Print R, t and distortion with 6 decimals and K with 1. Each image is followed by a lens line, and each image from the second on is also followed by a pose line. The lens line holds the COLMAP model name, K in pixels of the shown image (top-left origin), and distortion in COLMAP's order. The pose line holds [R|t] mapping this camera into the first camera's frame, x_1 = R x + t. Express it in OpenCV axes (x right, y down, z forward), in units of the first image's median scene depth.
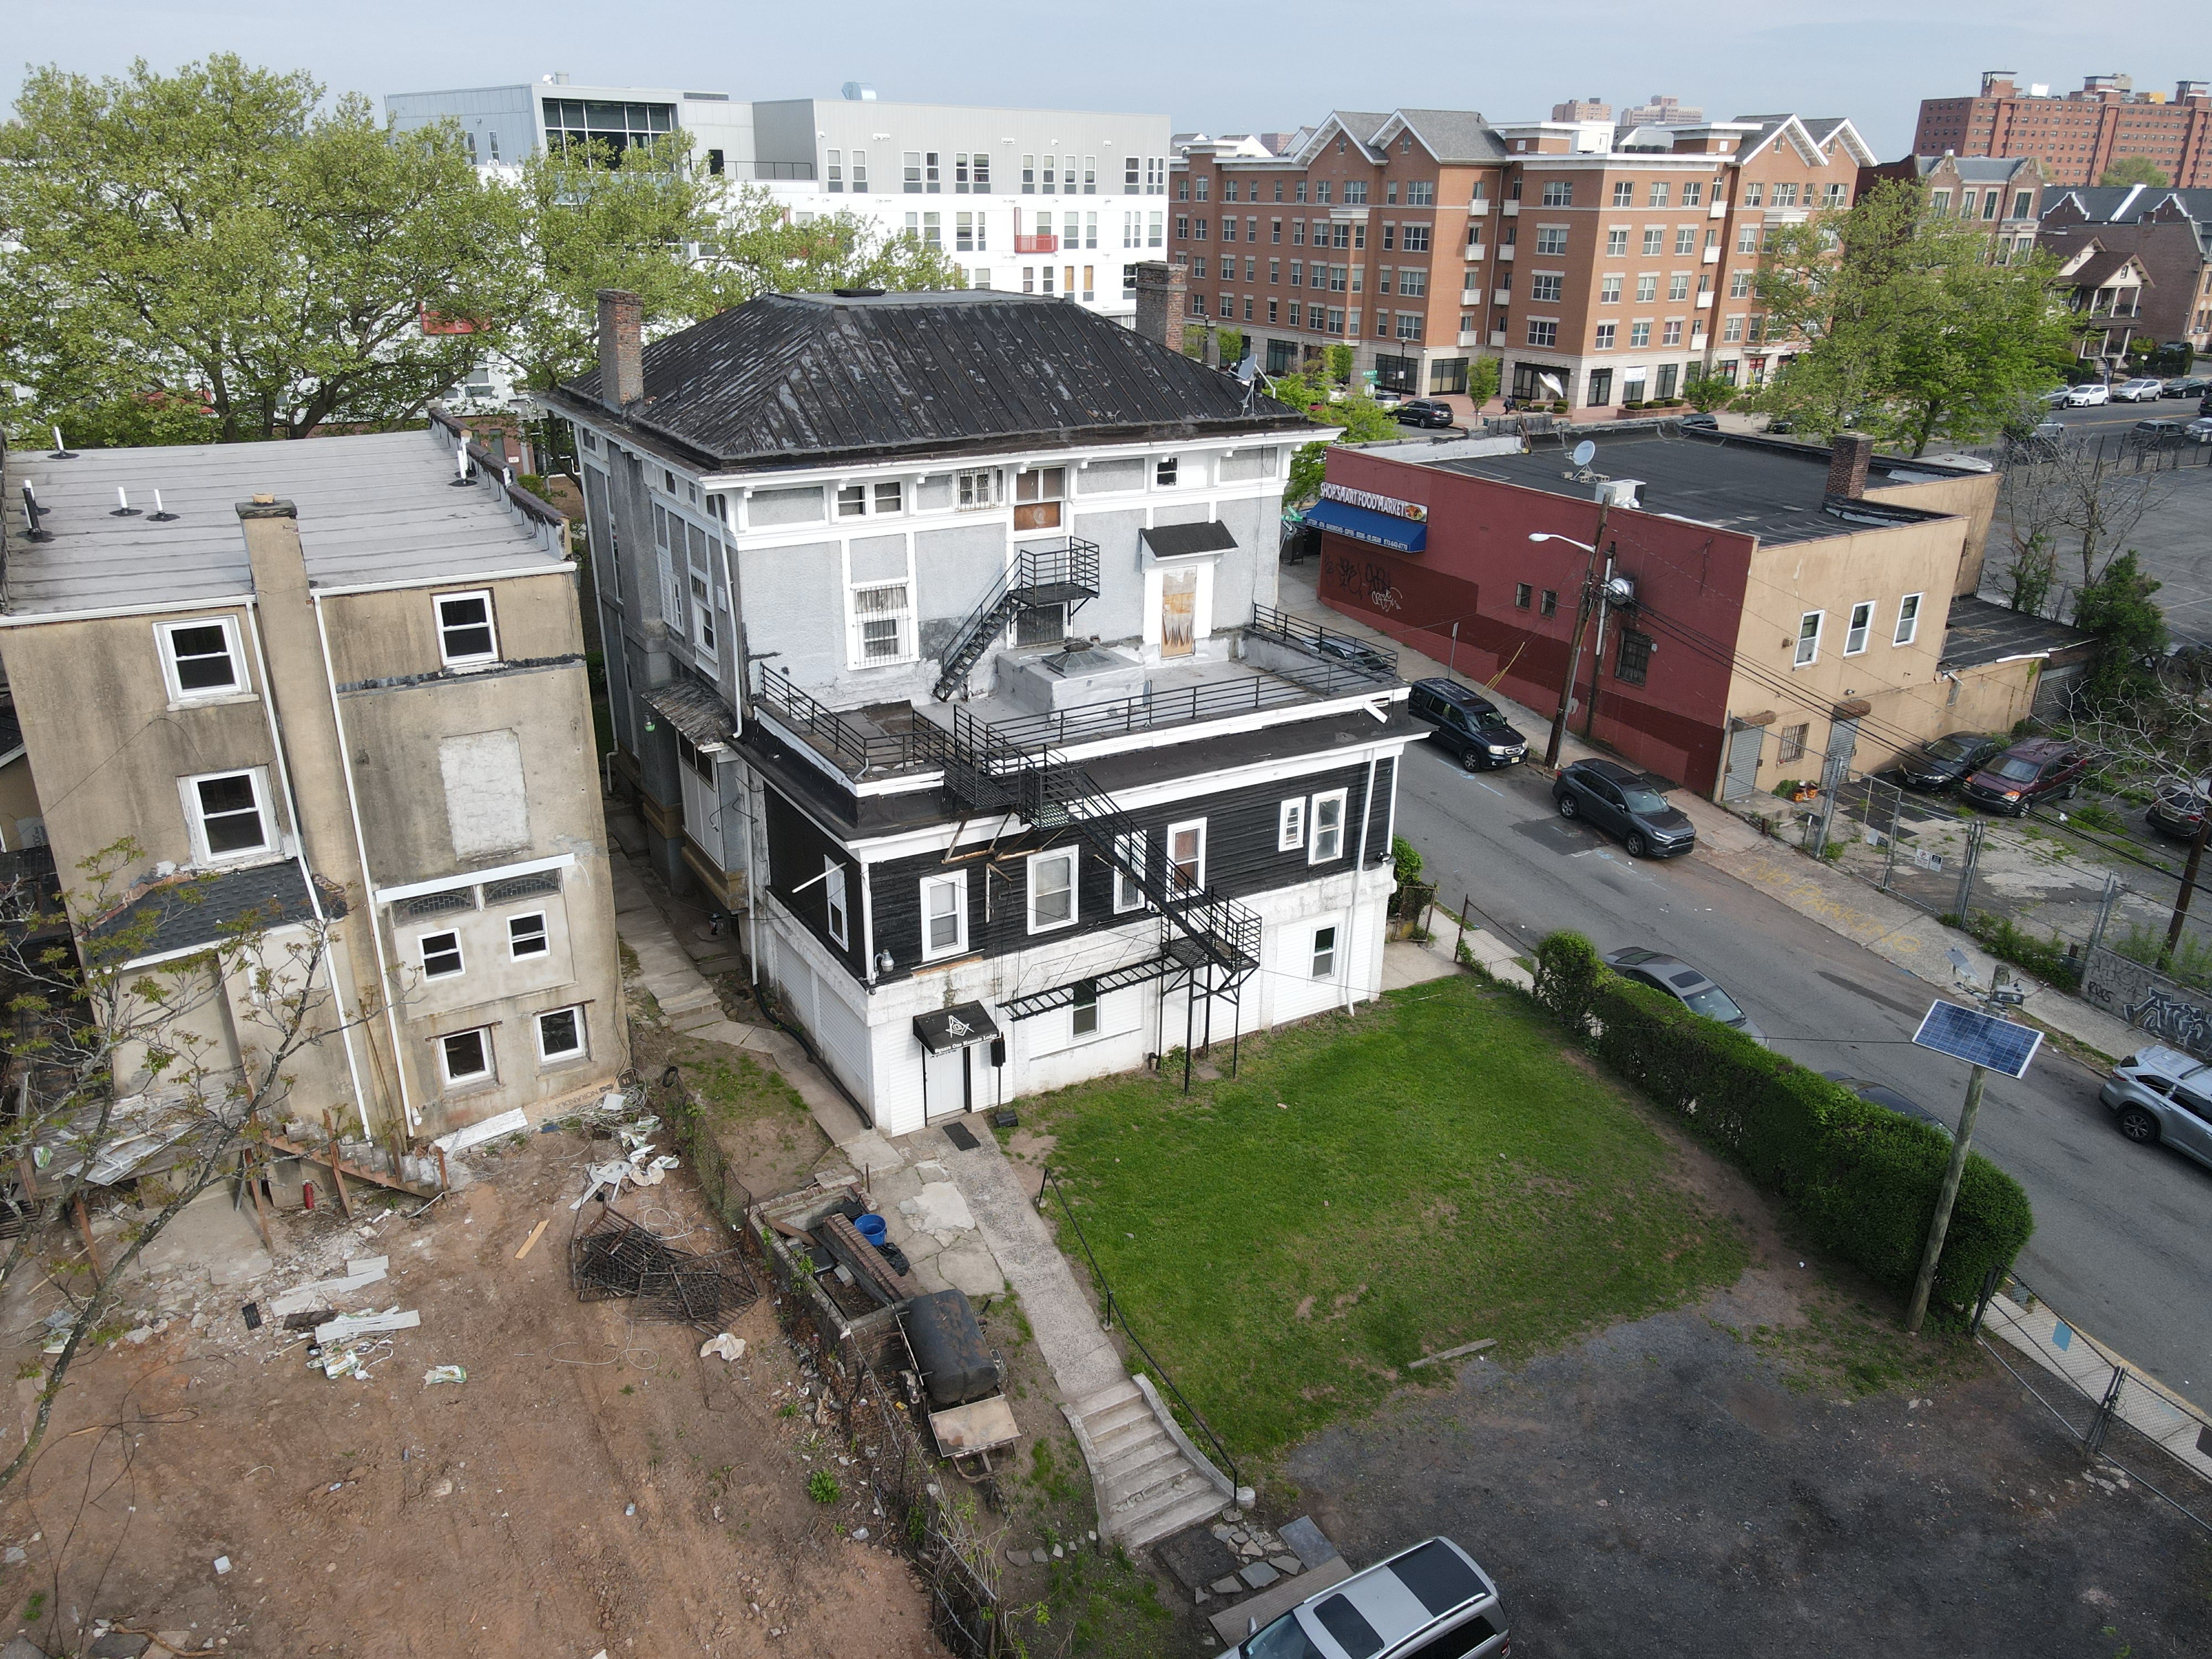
lens RADIAL K [[1603.6, 0, 1102.9], [0, 1603.6, 838.4], [0, 0, 1]] dist [0.001246, 0.004523]
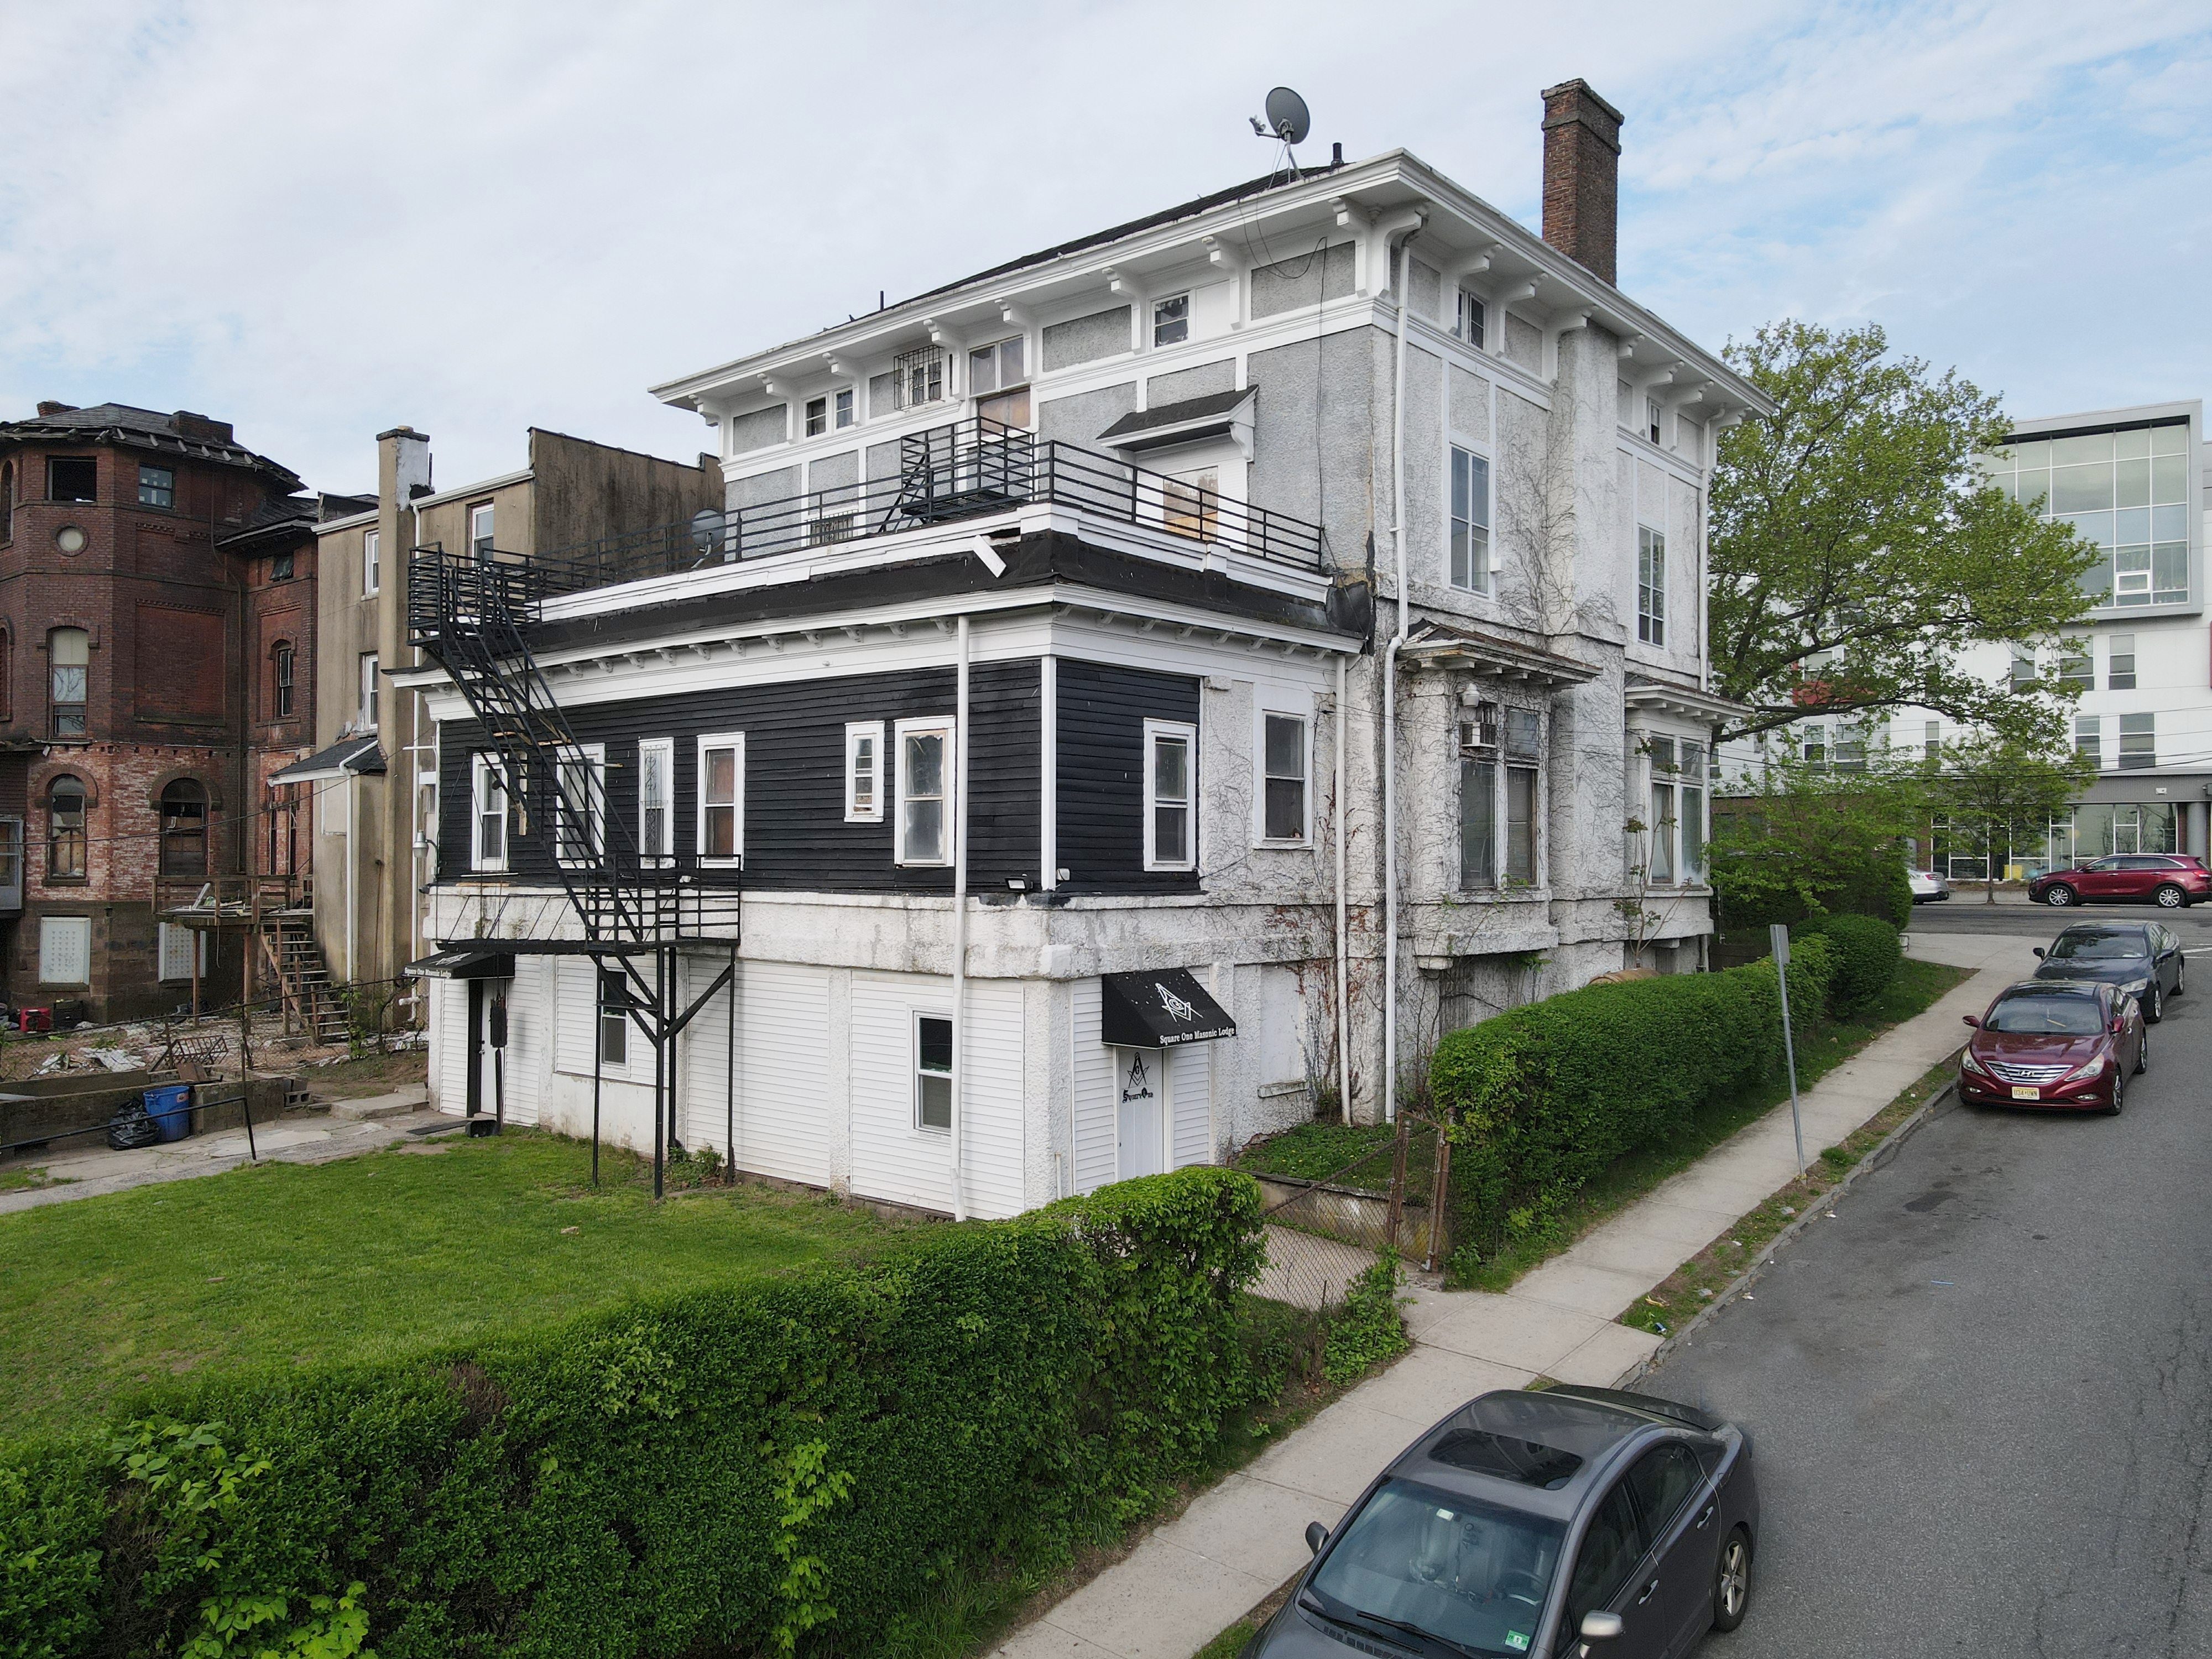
lens RADIAL K [[1609.6, 0, 1105.8], [0, 1609.6, 835.4], [0, 0, 1]] dist [0.013473, 0.007400]
pose [[0.333826, -0.029116, -0.942185, 0.648201], [-0.354022, 0.922481, -0.153941, 0.064560], [0.873629, 0.384944, 0.297640, 0.916306]]
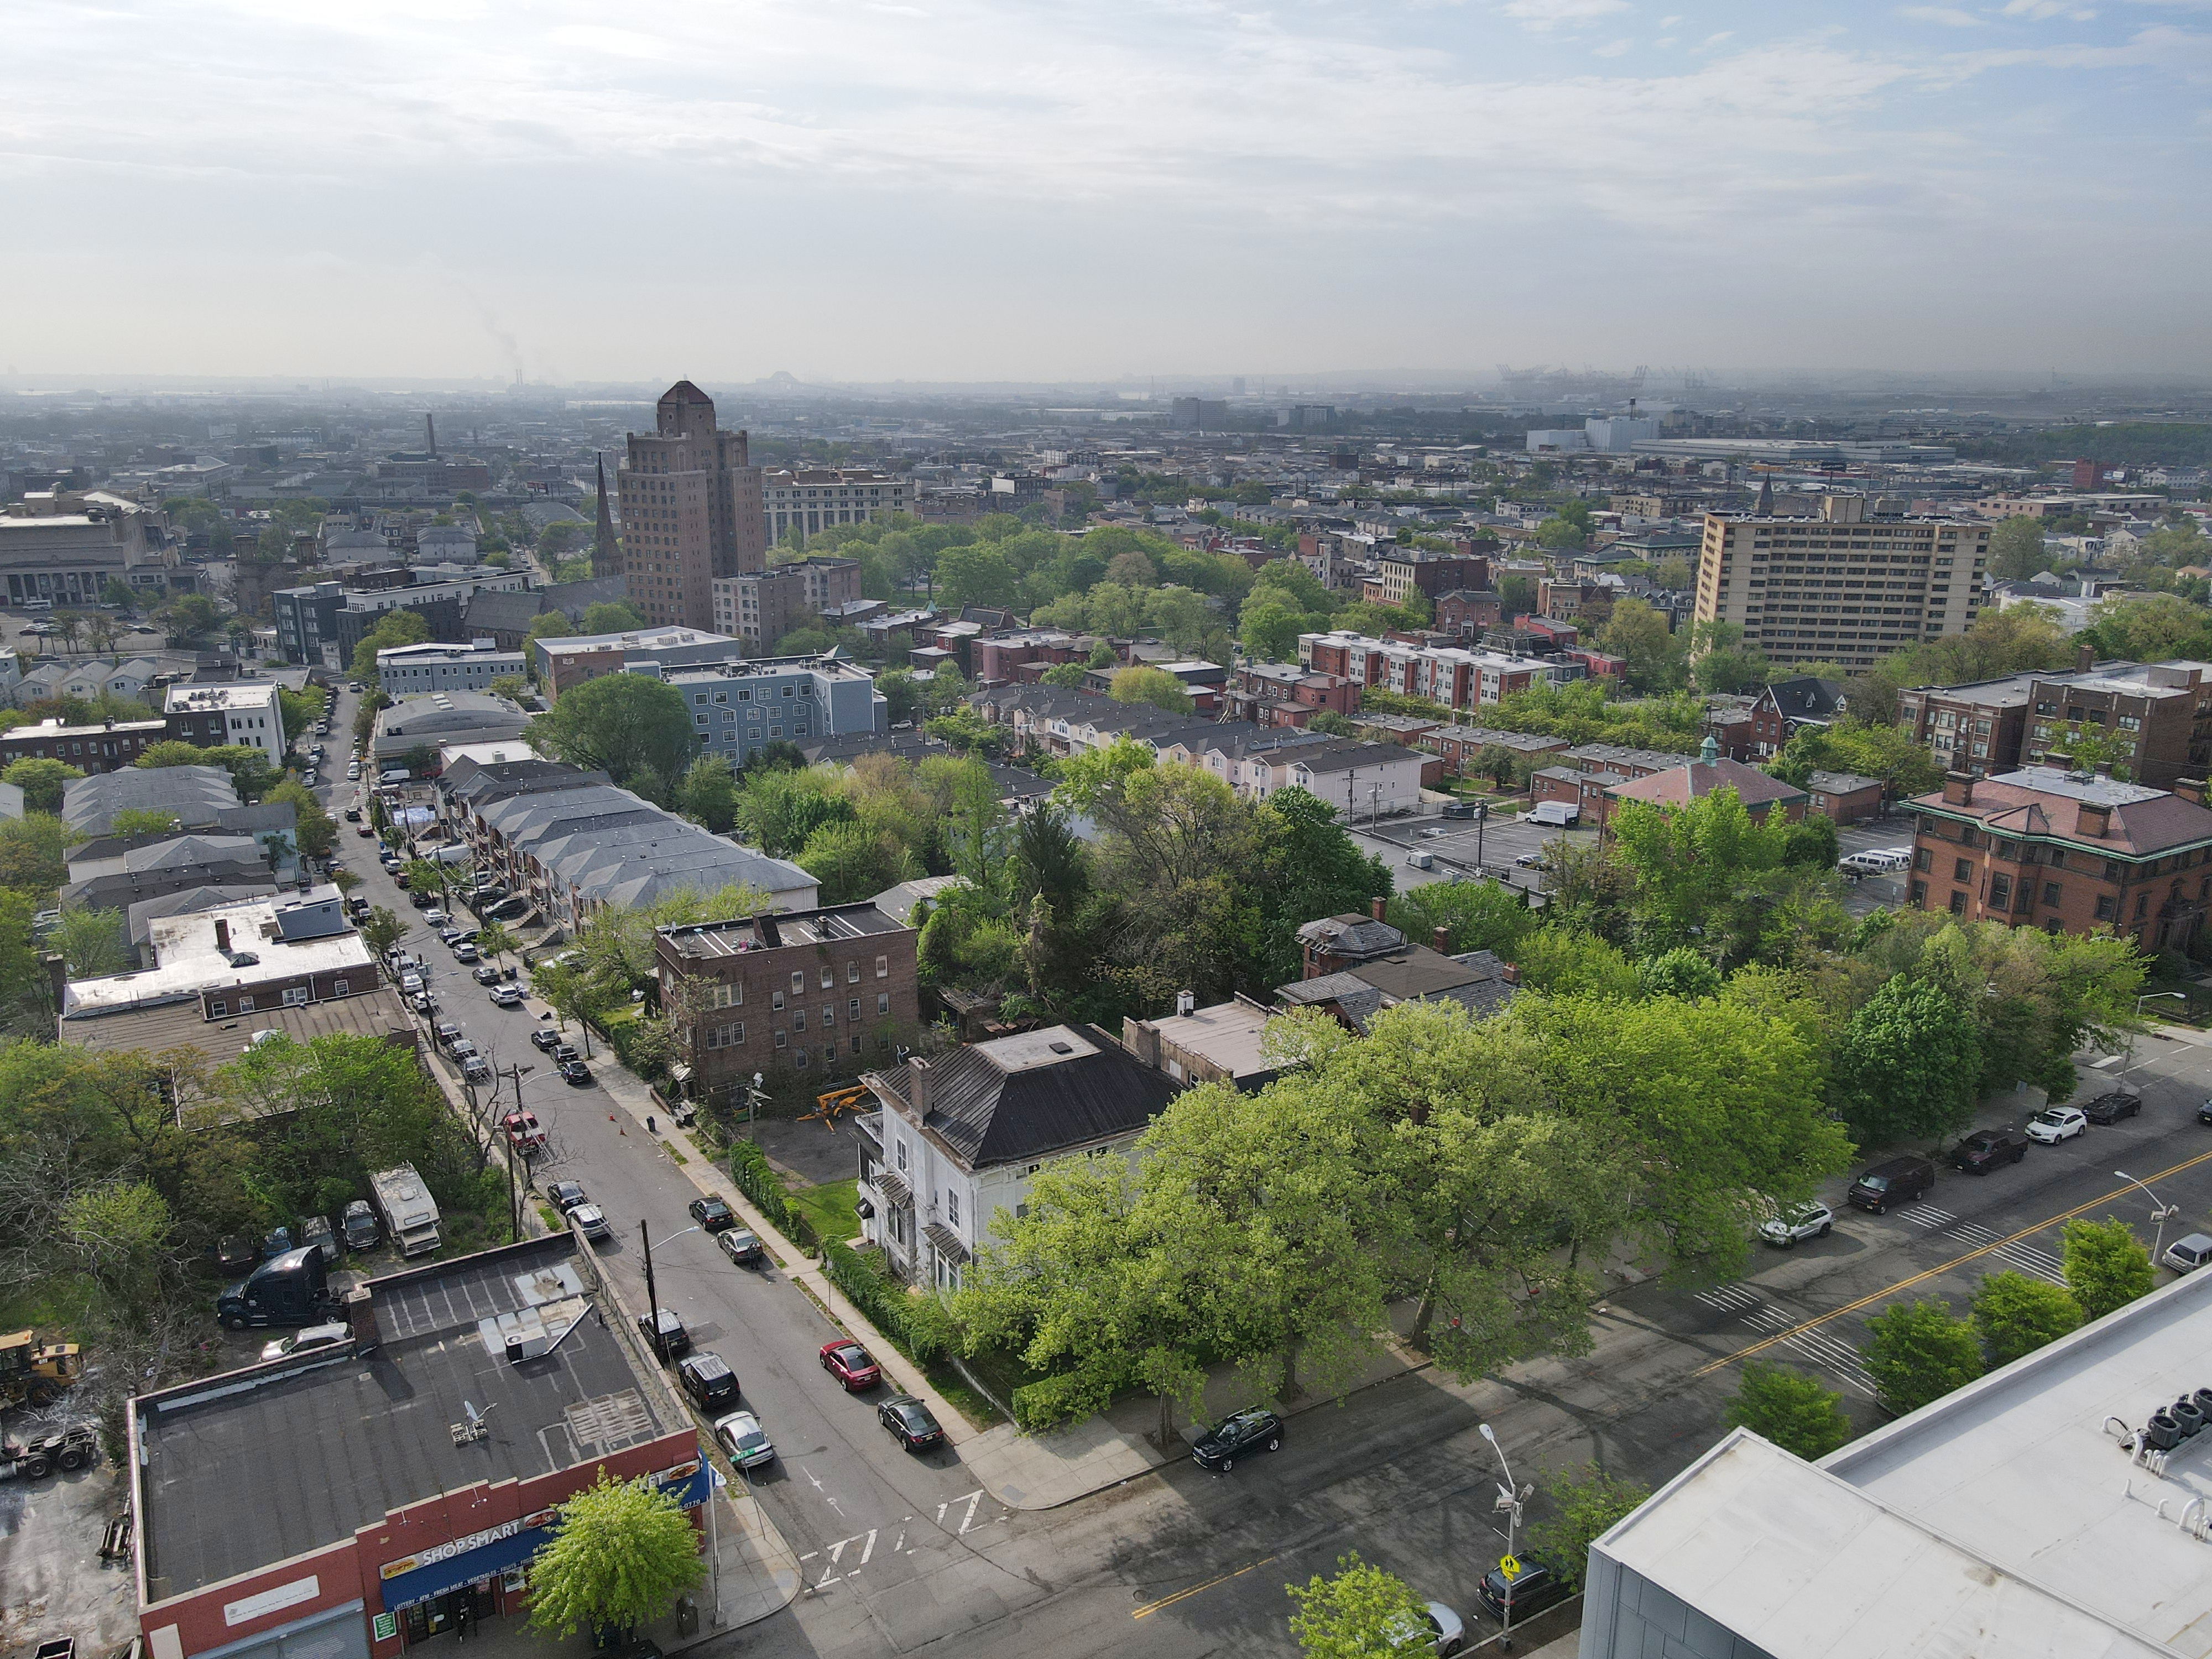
lens RADIAL K [[1613.5, 0, 1106.0], [0, 1613.5, 829.5], [0, 0, 1]] dist [-0.009681, 0.053717]
pose [[-0.999885, -0.013594, -0.006649, -0.219168], [-0.014826, 0.792042, 0.610286, -2.216993], [-0.003030, 0.610315, -0.792153, 2.928304]]
